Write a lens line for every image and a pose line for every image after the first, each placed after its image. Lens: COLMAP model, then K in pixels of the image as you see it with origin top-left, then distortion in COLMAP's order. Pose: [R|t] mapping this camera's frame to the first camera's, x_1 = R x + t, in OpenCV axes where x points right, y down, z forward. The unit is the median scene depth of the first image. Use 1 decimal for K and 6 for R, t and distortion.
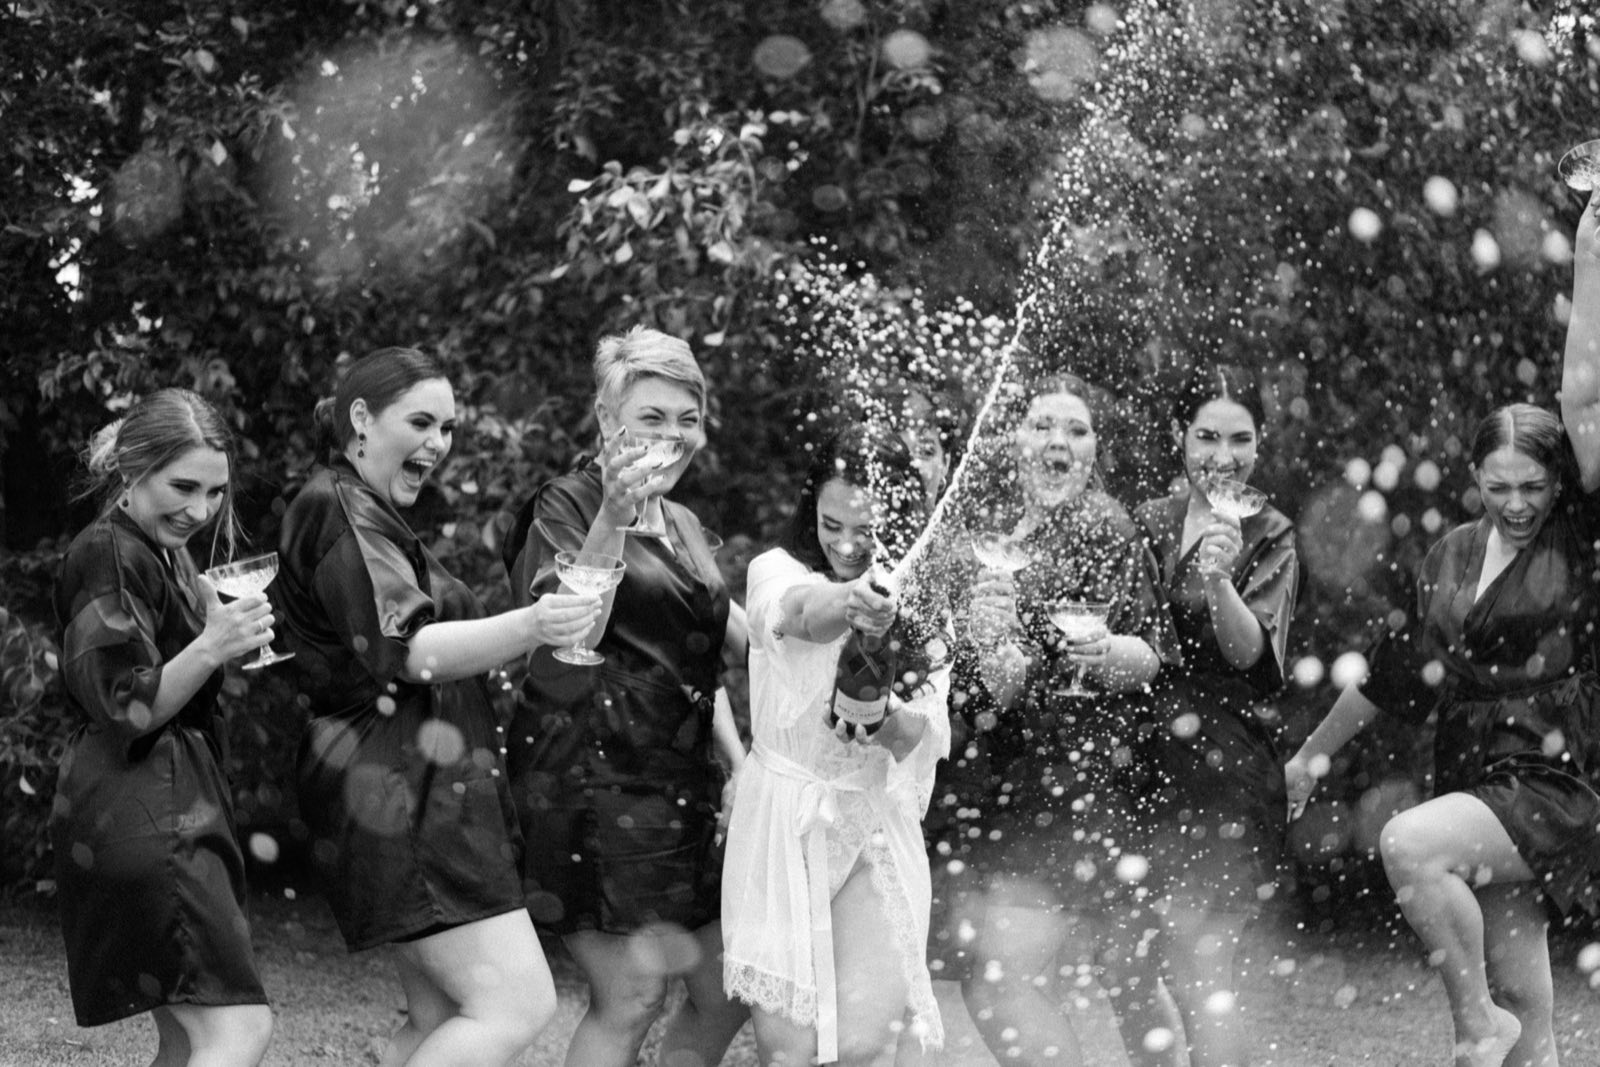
lens RADIAL K [[2422.9, 0, 800.0], [0, 2422.9, 533.5], [0, 0, 1]] dist [-0.033754, -0.077690]
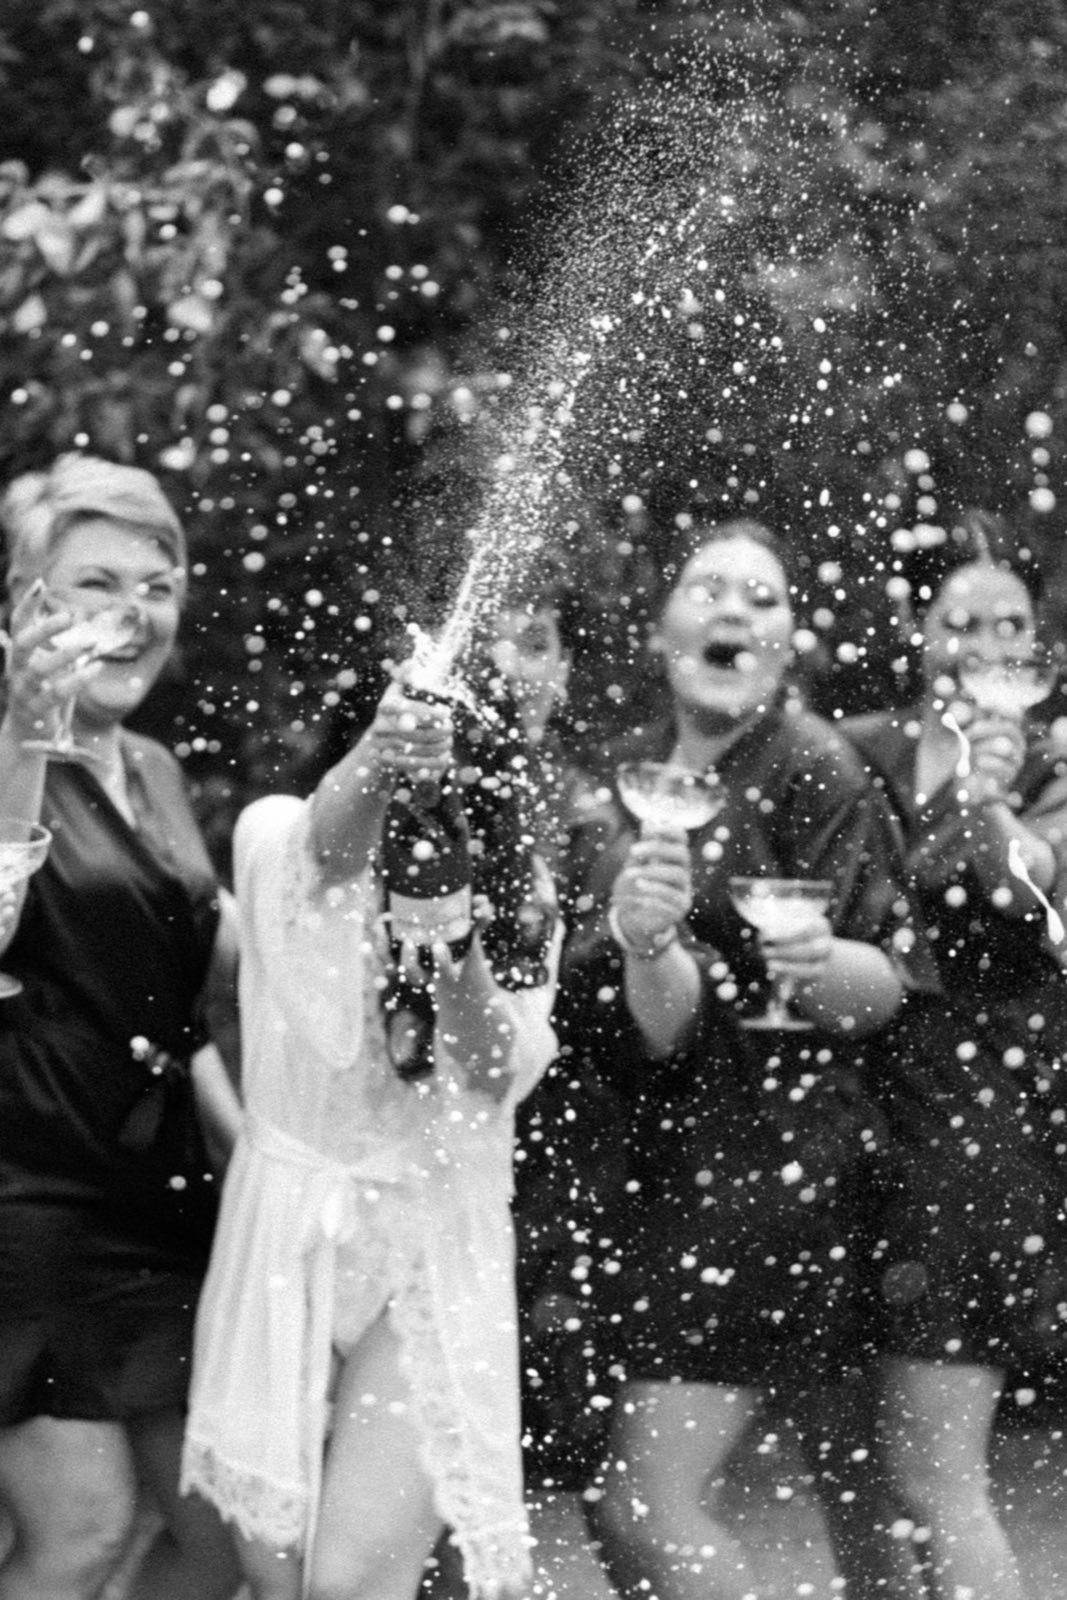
lens RADIAL K [[2235.1, 0, 533.5], [0, 2235.1, 800.0], [0, 0, 1]] dist [-0.285680, 1.126264]
pose [[0.999399, 0.010623, -0.033007, 0.073583], [-0.009271, 0.999122, 0.040867, -0.017197], [0.033412, -0.040536, 0.998619, 0.445414]]
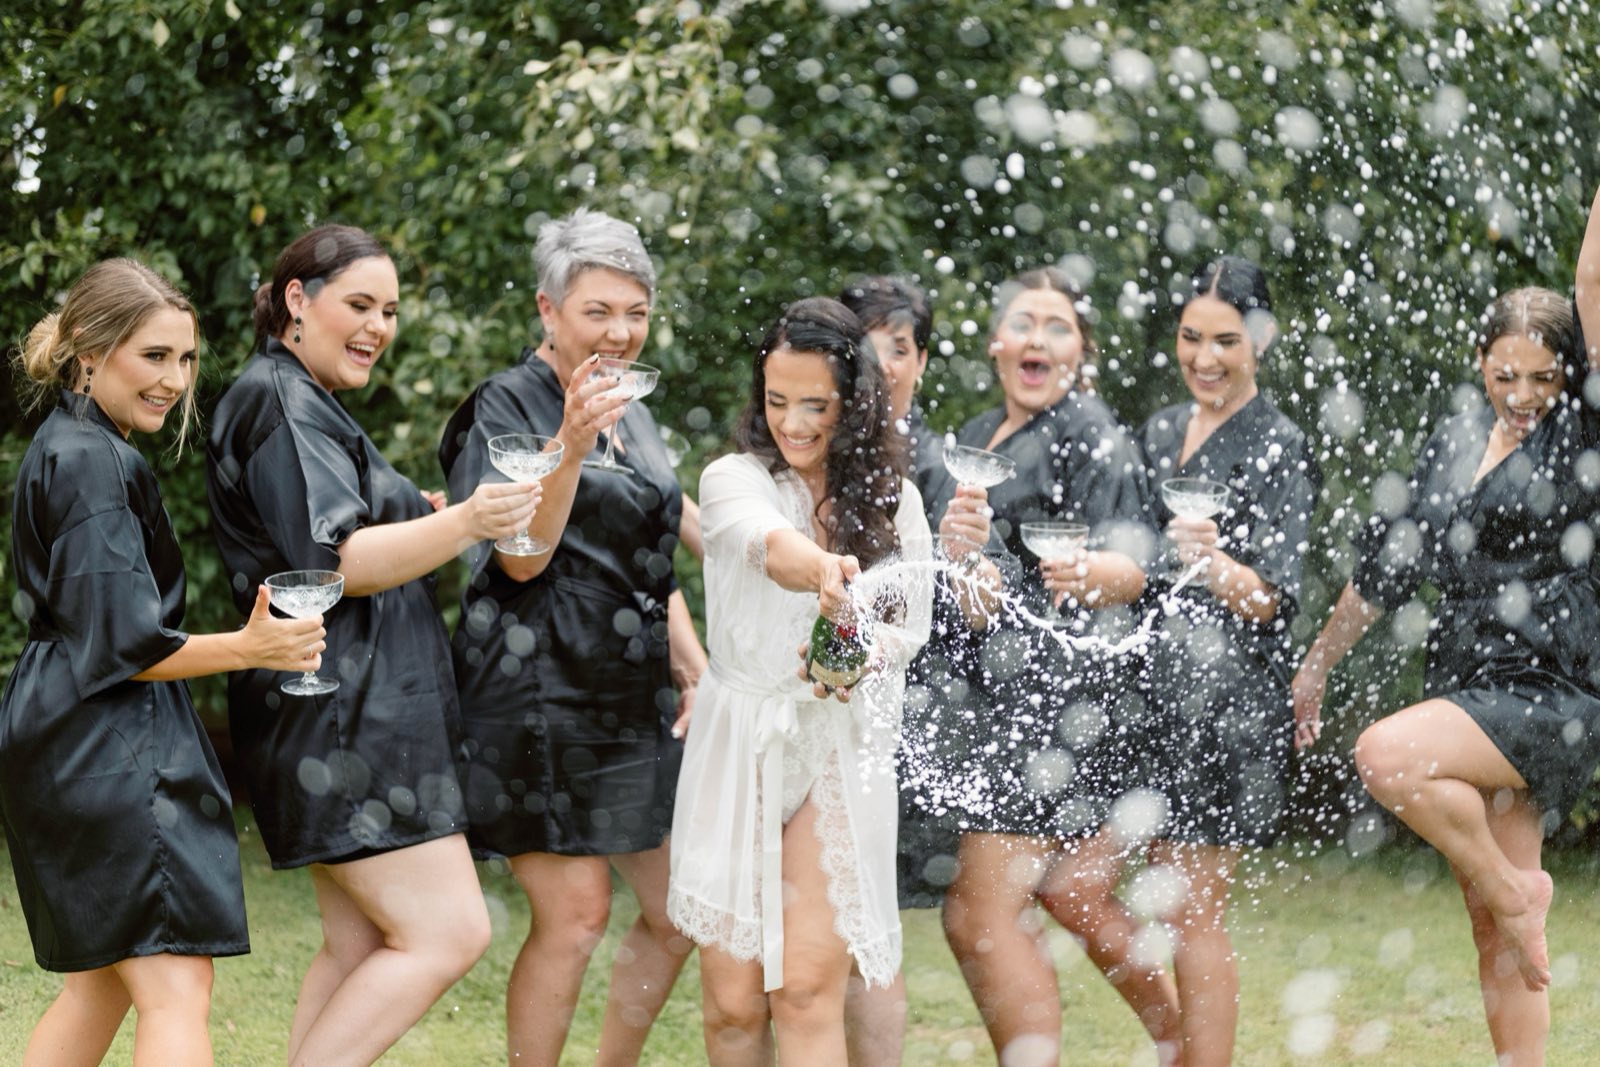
lens RADIAL K [[2422.9, 0, 800.0], [0, 2422.9, 533.5], [0, 0, 1]] dist [-0.033754, -0.077690]
pose [[0.999961, 0.005058, -0.007256, 0.019493], [-0.004771, 0.999225, 0.039081, 0.000904], [0.007448, -0.039045, 0.999210, 0.047922]]
